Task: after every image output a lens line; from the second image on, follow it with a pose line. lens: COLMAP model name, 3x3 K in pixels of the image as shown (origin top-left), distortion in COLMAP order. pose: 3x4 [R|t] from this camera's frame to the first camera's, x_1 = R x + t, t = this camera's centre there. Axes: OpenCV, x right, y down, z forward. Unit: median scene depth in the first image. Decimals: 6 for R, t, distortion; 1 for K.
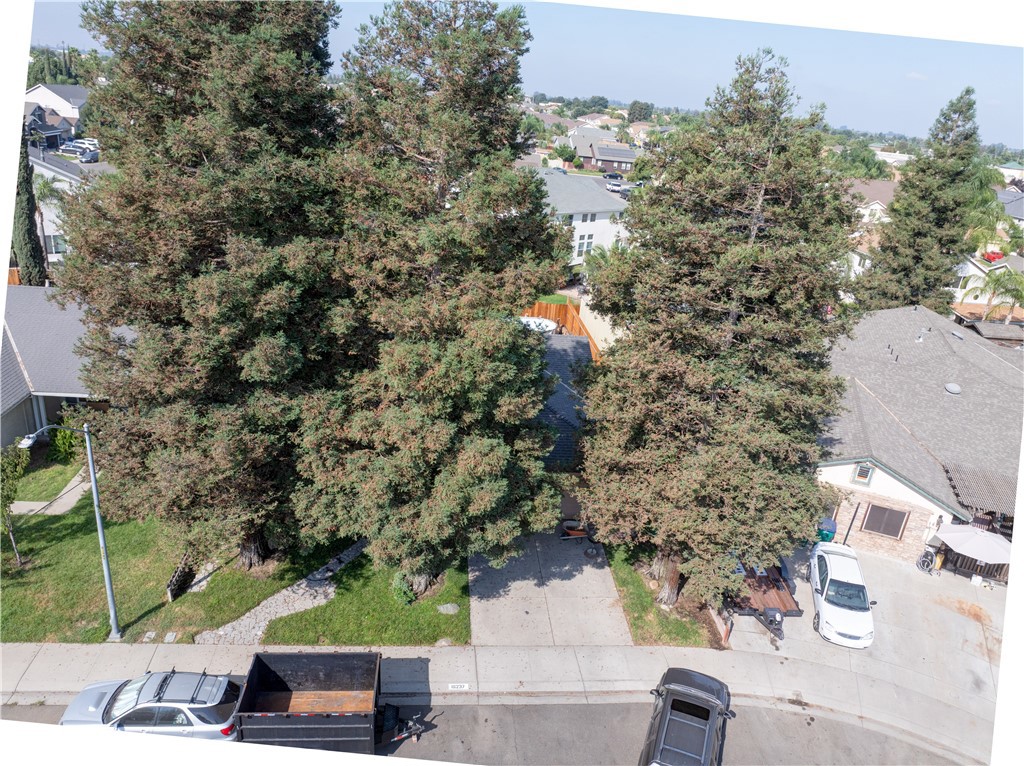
lens RADIAL K [[886.9, 0, 512.0], [0, 886.9, 383.0], [0, 0, 1]] dist [-0.026318, 0.001644]
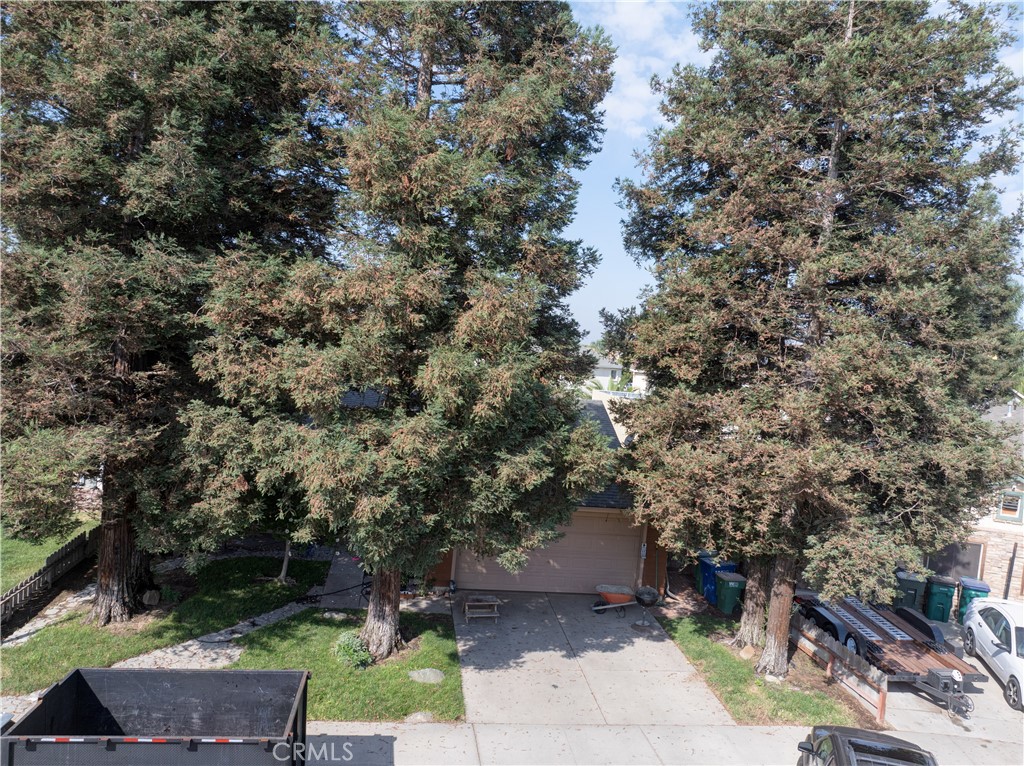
lens RADIAL K [[886.9, 0, 512.0], [0, 886.9, 383.0], [0, 0, 1]] dist [-0.026318, 0.001644]
pose [[0.998841, -0.002643, 0.048057, -0.041892], [0.020453, 0.927153, -0.374124, 0.295226], [-0.043567, 0.374674, 0.926133, 0.357863]]
